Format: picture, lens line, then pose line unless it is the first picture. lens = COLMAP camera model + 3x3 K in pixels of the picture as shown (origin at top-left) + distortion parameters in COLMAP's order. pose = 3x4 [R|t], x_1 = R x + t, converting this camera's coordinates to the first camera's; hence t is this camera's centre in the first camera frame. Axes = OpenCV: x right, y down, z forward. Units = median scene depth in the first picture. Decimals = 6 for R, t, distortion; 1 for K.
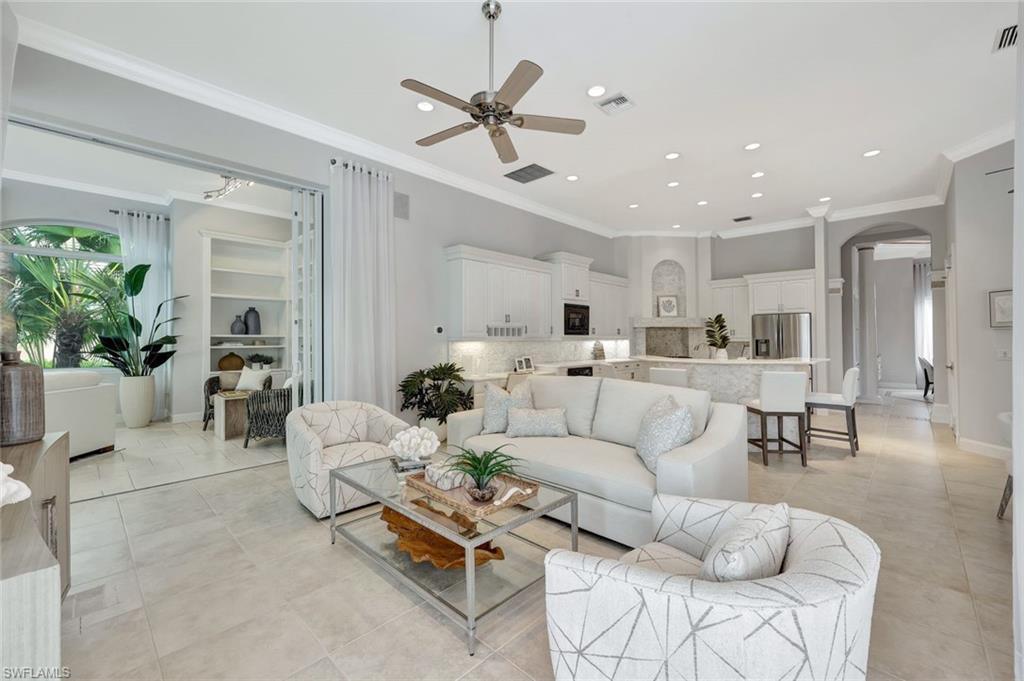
lens RADIAL K [[408.1, 0, 513.3], [0, 408.1, 337.0], [0, 0, 1]] dist [0.000635, 0.000062]
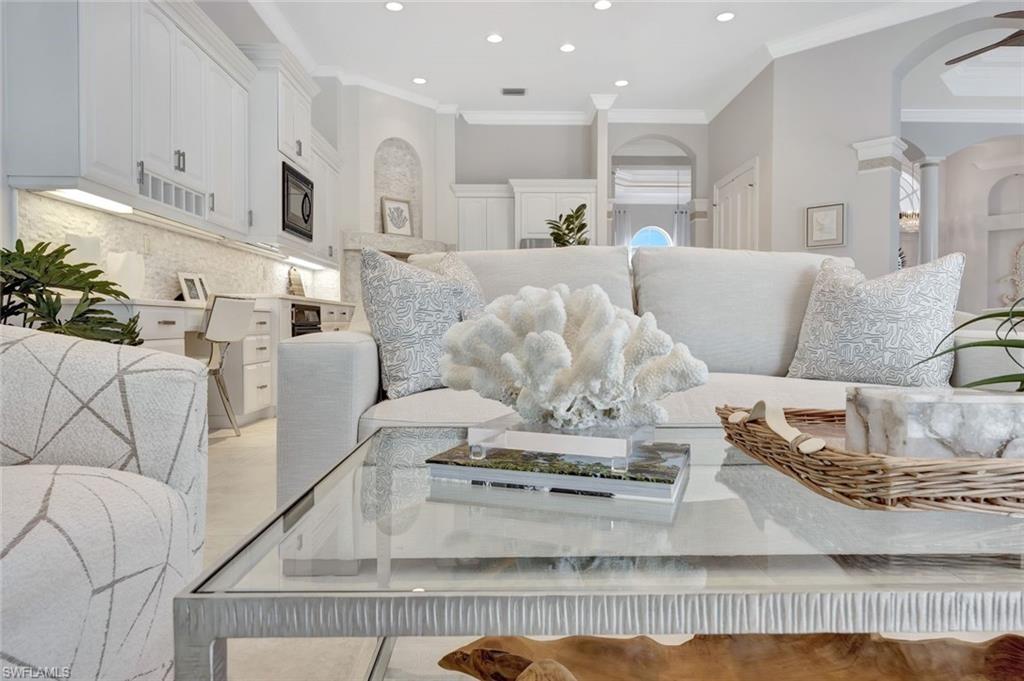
lens RADIAL K [[643.2, 0, 510.6], [0, 643.2, 329.8], [0, 0, 1]] dist [0.004493, 0.002047]
pose [[0.706588, -0.004387, 0.707612, -0.181944], [-0.002716, 0.999957, 0.008912, 0.087582], [-0.707620, -0.008219, 0.706545, 0.267338]]
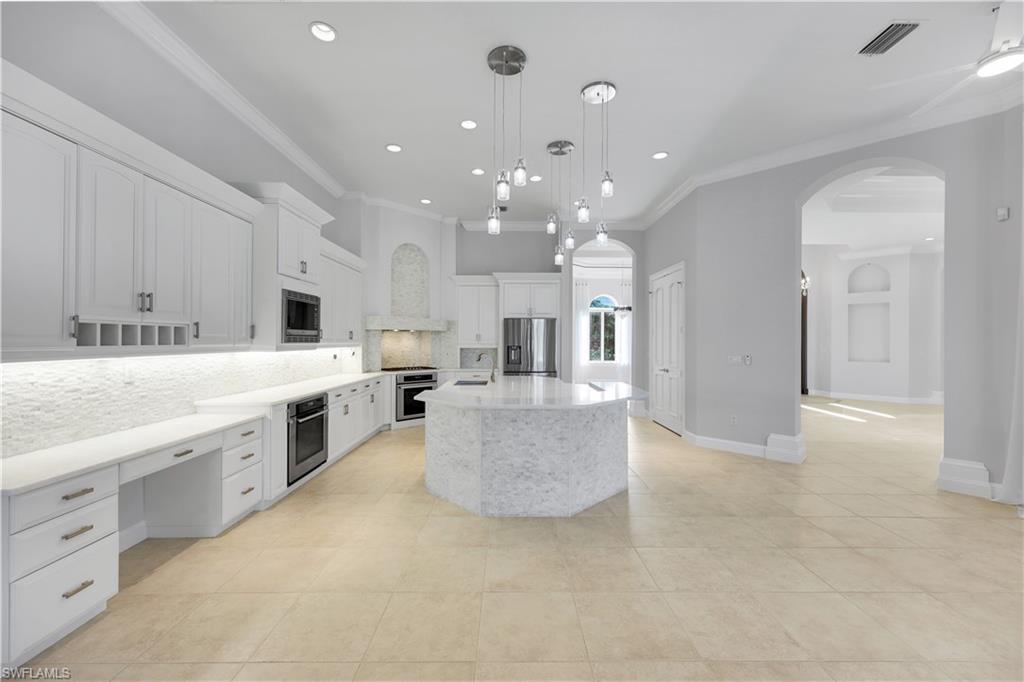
lens RADIAL K [[408.1, 0, 513.3], [0, 408.1, 337.5], [0, 0, 1]] dist [0.000635, 0.000062]
pose [[0.710370, 0.007784, 0.703786, -0.032033], [-0.007323, 0.999966, -0.003668, -0.009015], [-0.703791, -0.002548, 0.710403, 0.353876]]
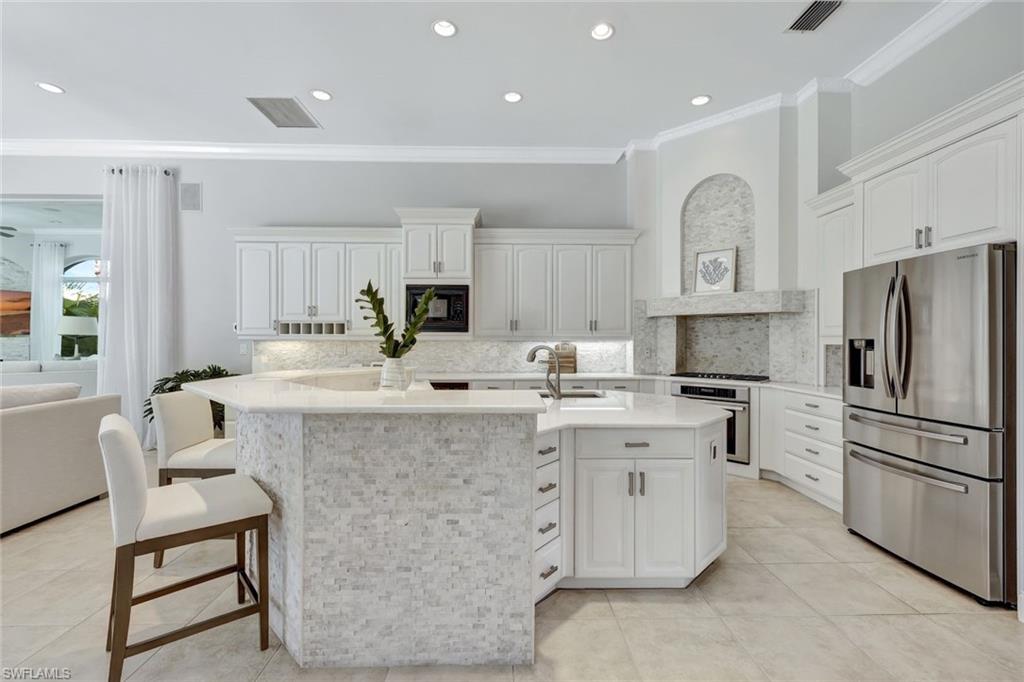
lens RADIAL K [[439.0, 0, 512.0], [0, 439.0, 341.0], [0, 0, 1]] dist [0.001508, 0.000197]
pose [[0.721193, 0.003182, -0.692727, 0.650181], [0.000448, 0.999987, 0.005060, 0.005429], [0.692734, -0.003959, 0.721182, 0.523309]]
